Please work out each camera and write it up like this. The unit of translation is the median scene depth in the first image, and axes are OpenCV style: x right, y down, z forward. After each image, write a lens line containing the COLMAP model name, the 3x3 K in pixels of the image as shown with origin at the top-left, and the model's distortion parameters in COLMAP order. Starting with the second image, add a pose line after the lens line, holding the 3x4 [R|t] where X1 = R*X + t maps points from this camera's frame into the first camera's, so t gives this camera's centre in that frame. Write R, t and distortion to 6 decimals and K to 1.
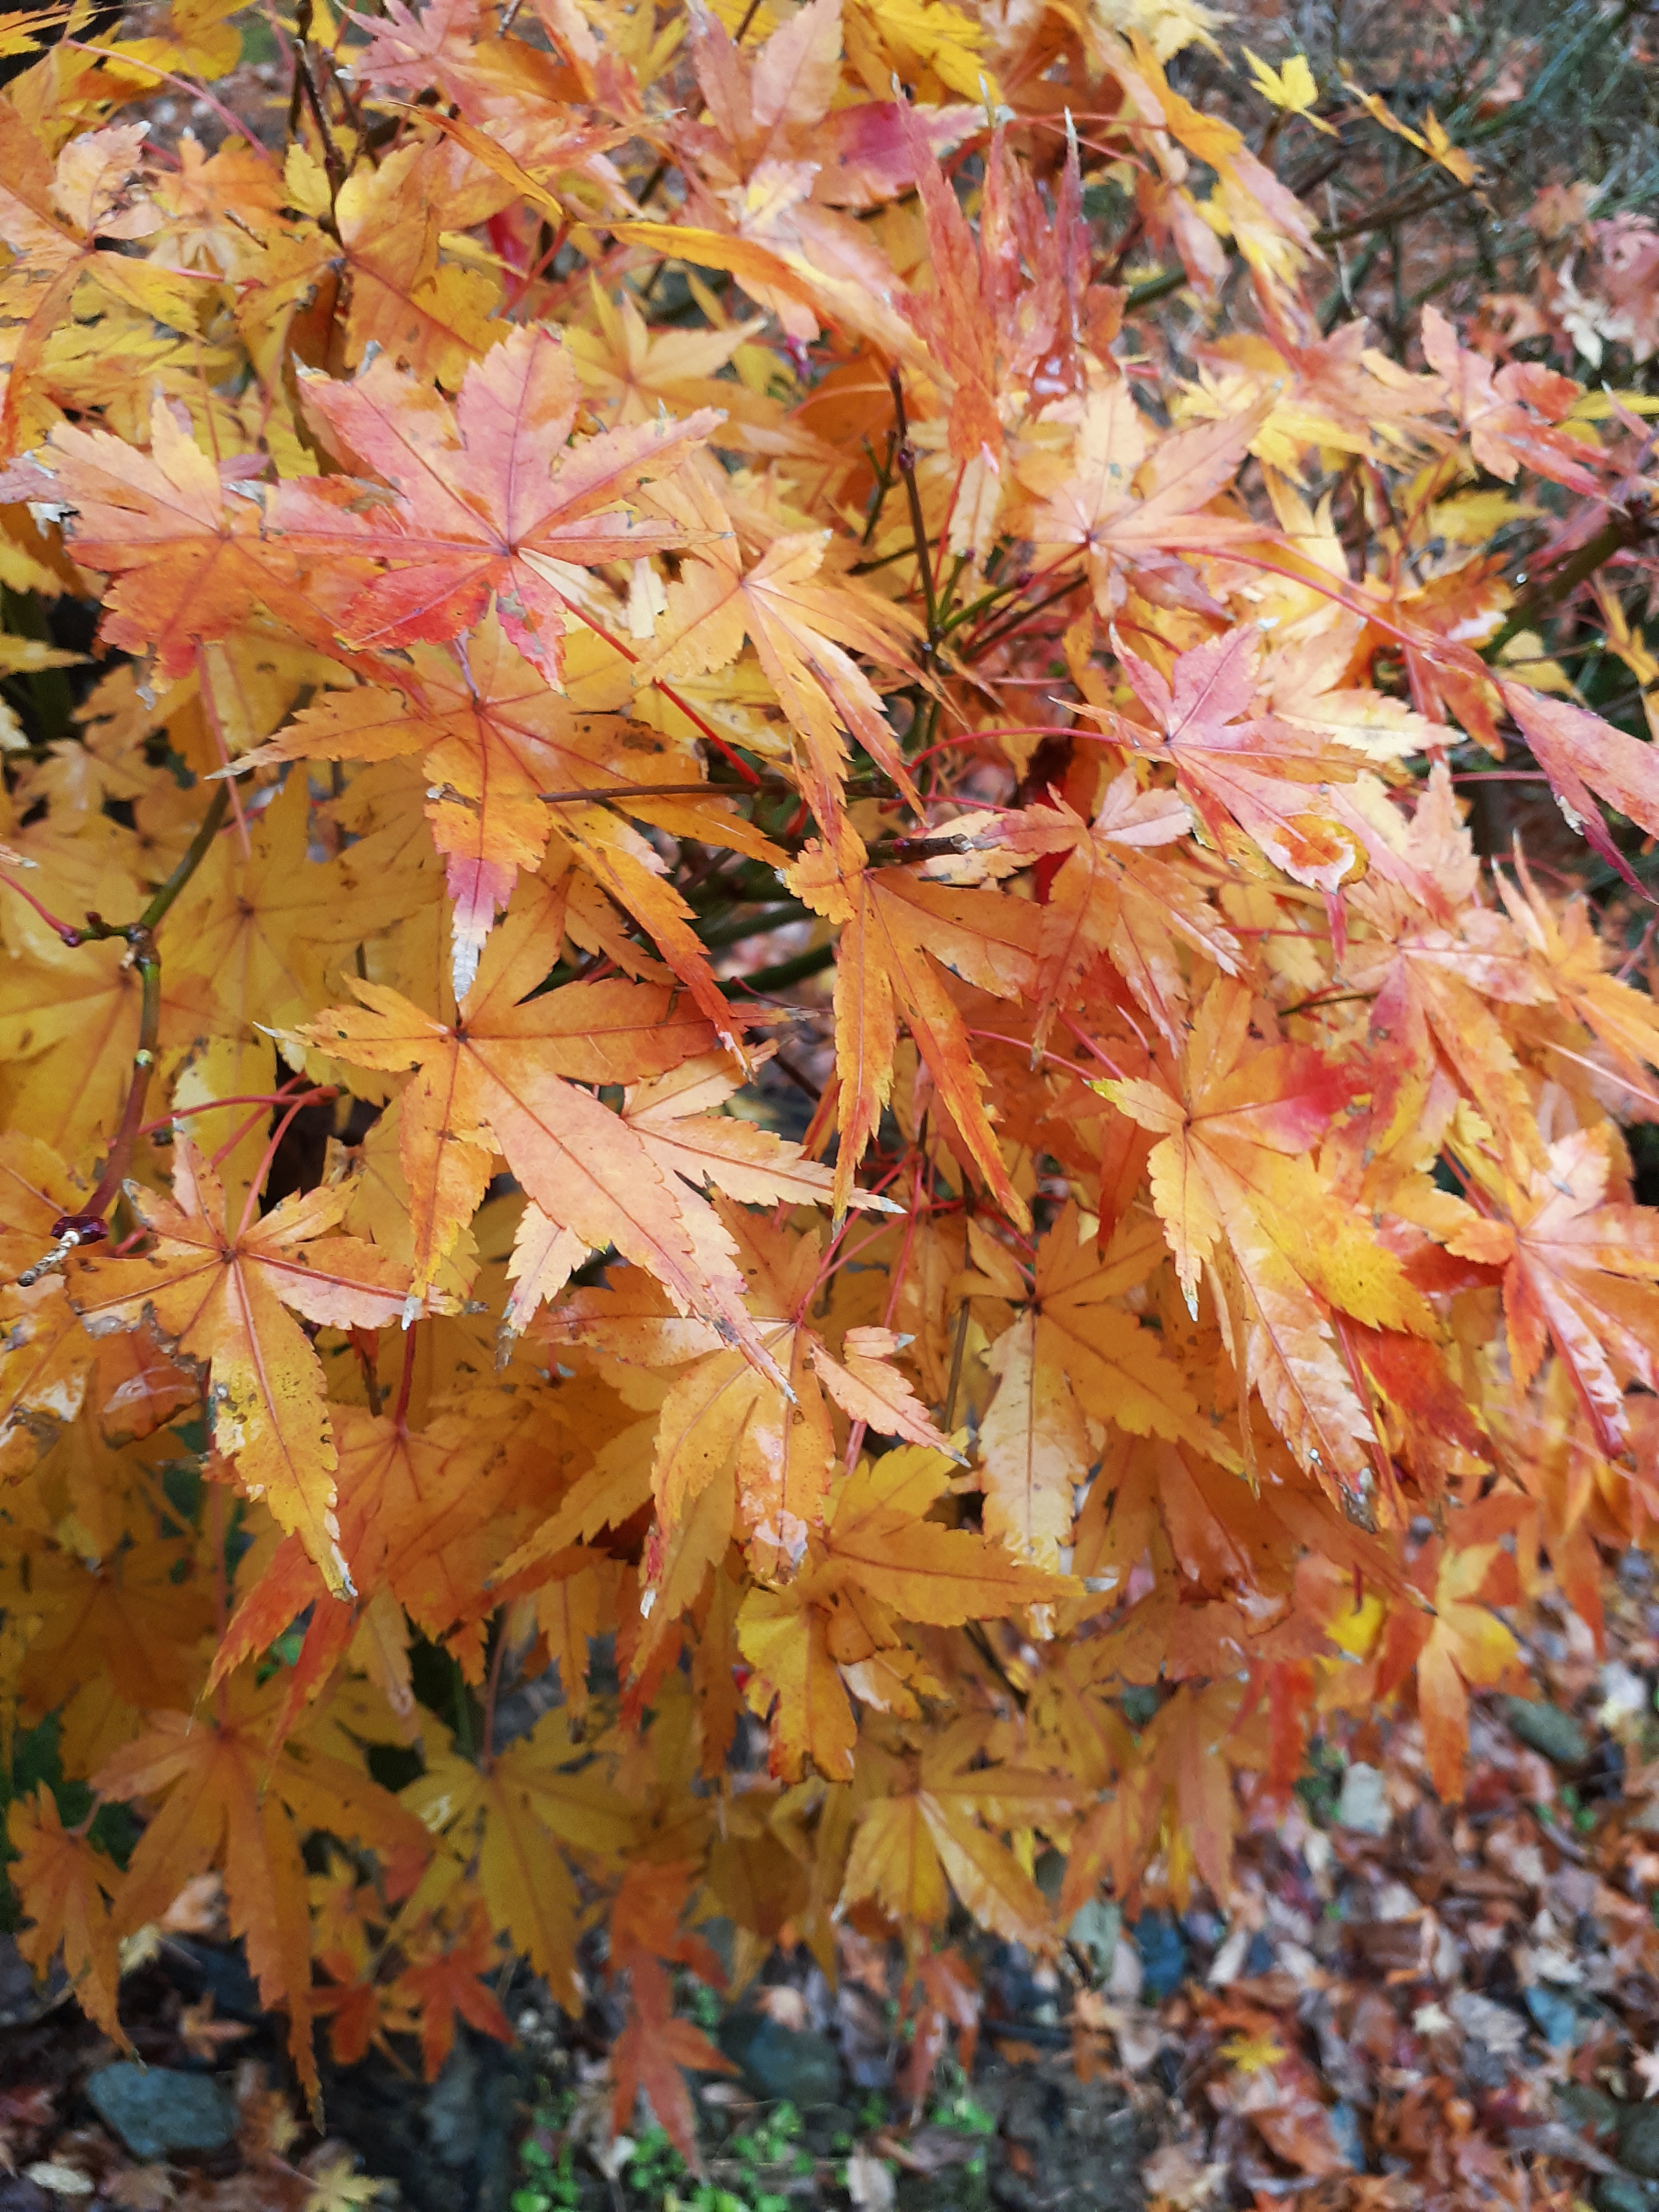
lens RADIAL K [[1761.9, 0, 828.0], [0, 1761.9, 1120.9], [0, 0, 1]] dist [0.005315, -0.012099]
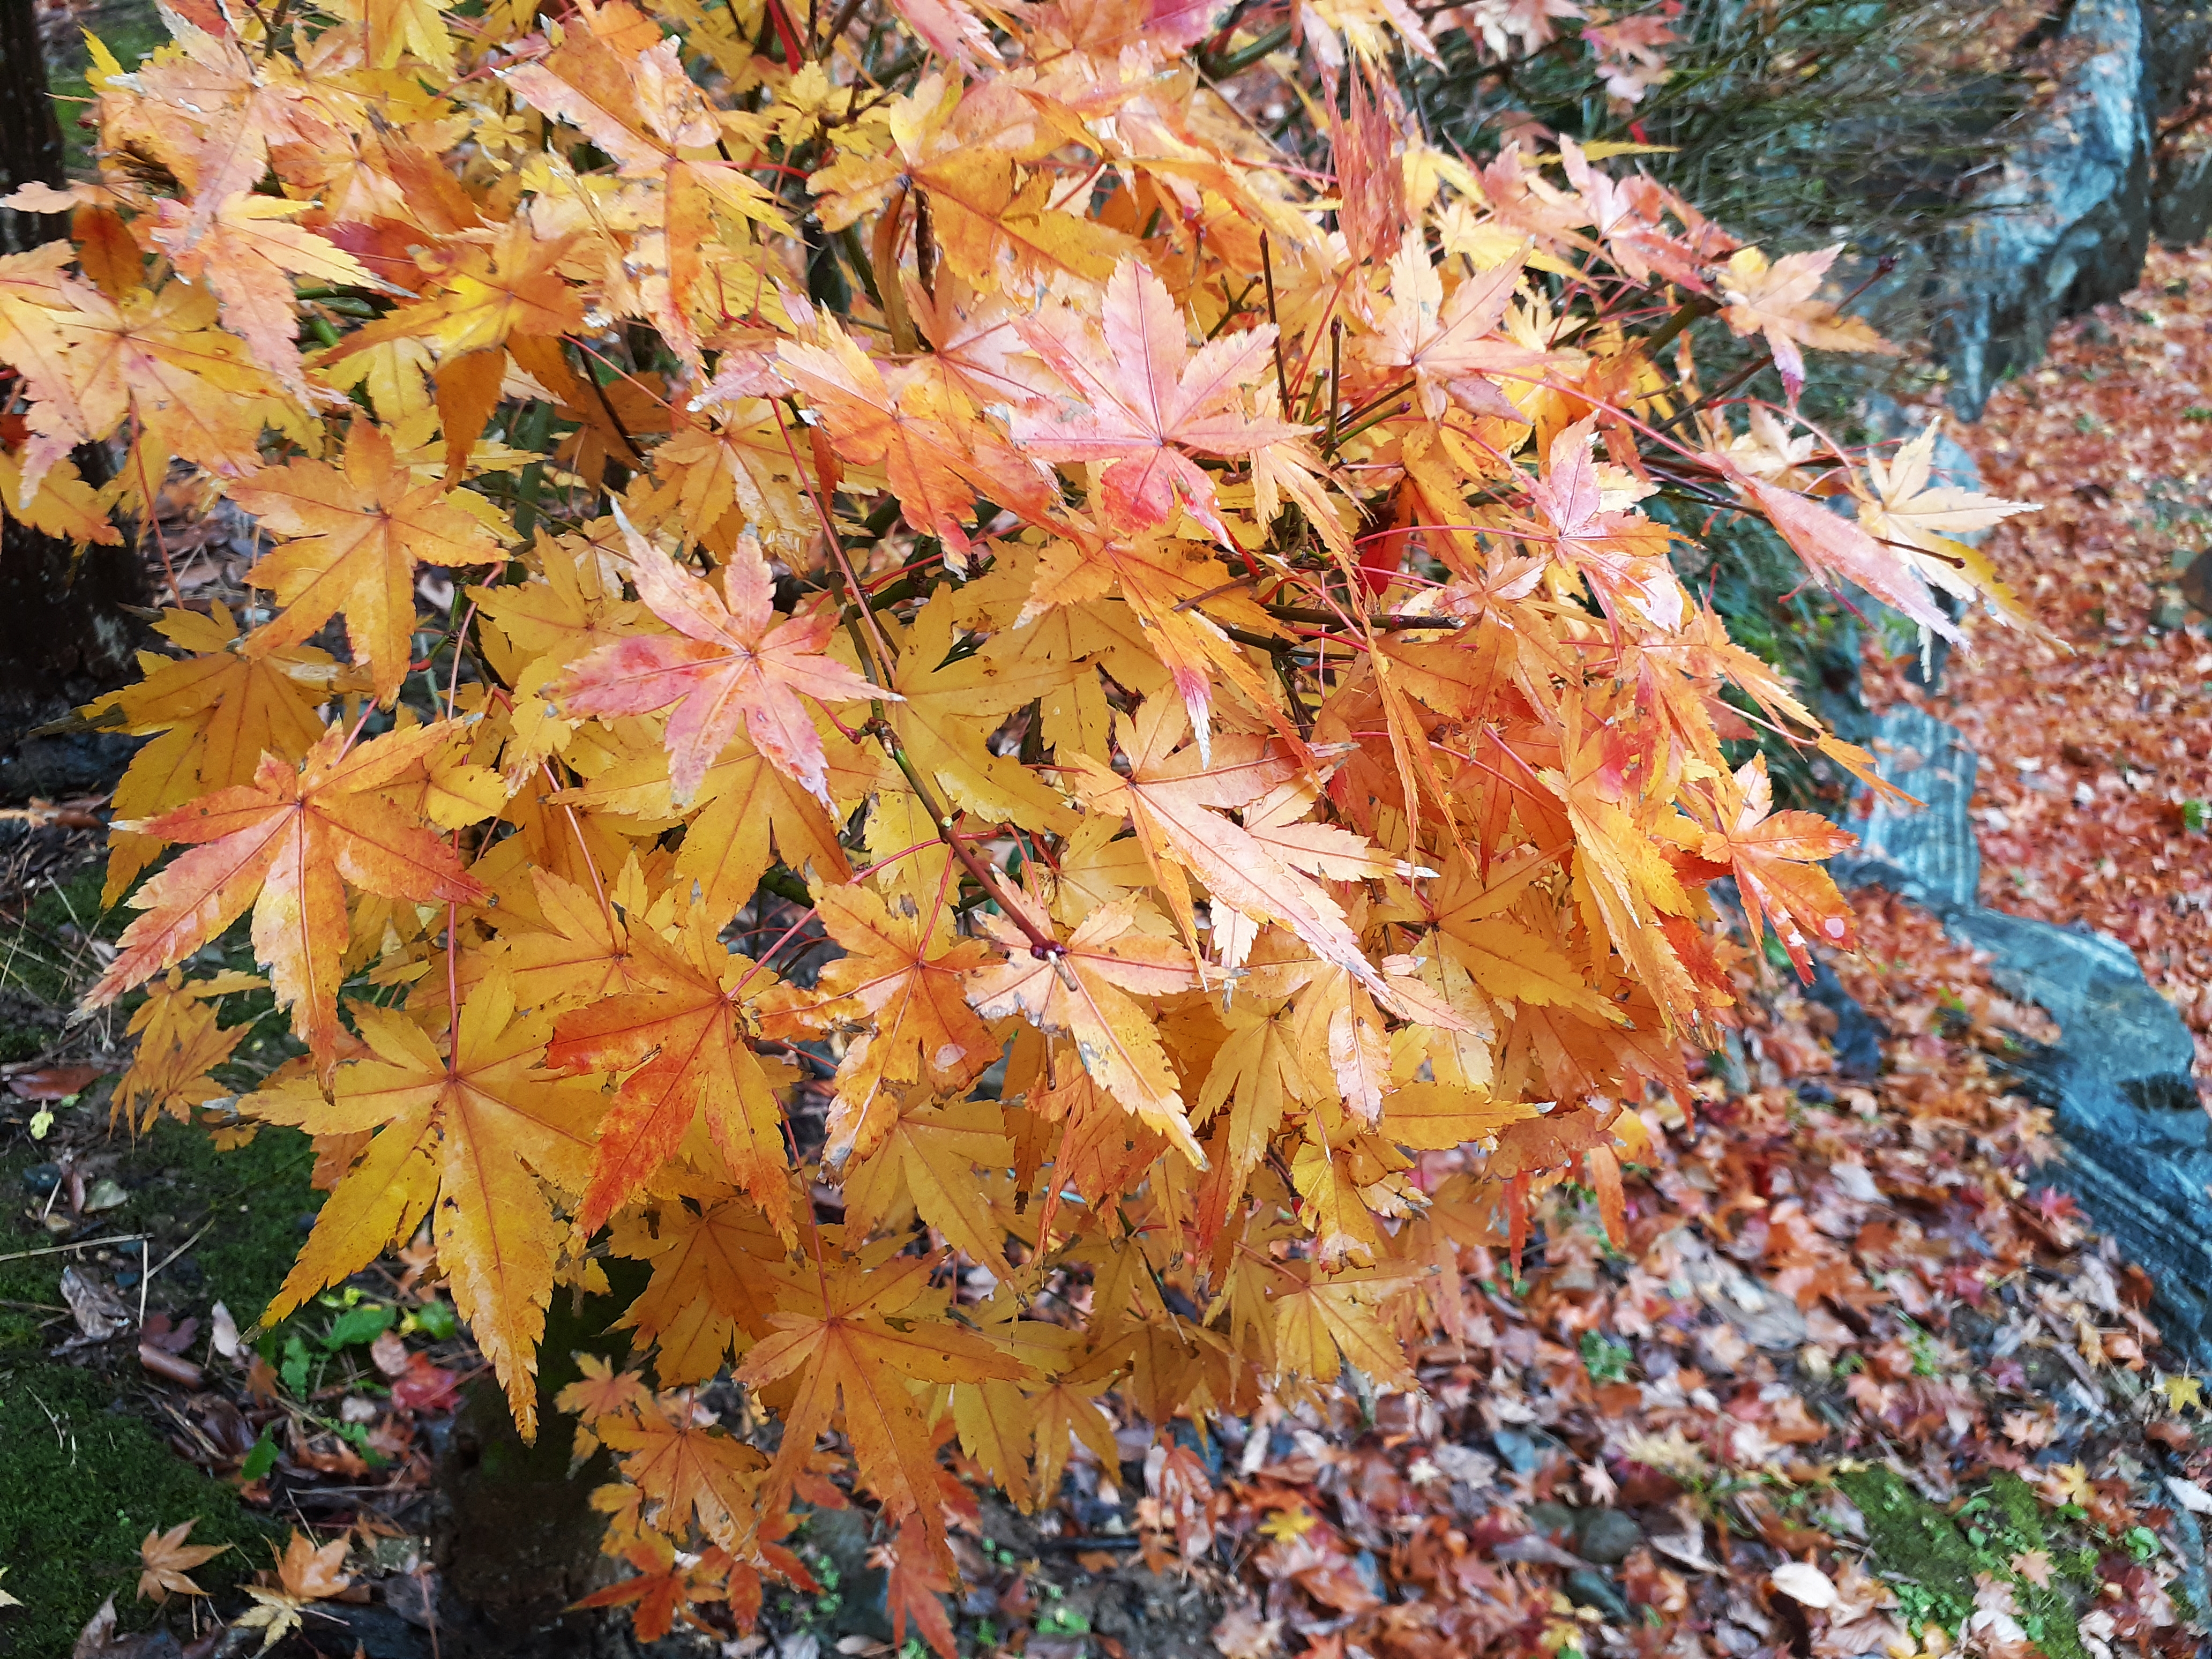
lens RADIAL K [[1761.9, 0, 1105.4], [0, 1761.9, 816.1], [0, 0, 1]] dist [0.005315, -0.012099]
pose [[0.966967, -0.090287, 0.238376, -0.109886], [0.075853, 0.994724, 0.069067, -0.023124], [-0.243354, -0.048704, 0.968714, -0.069776]]
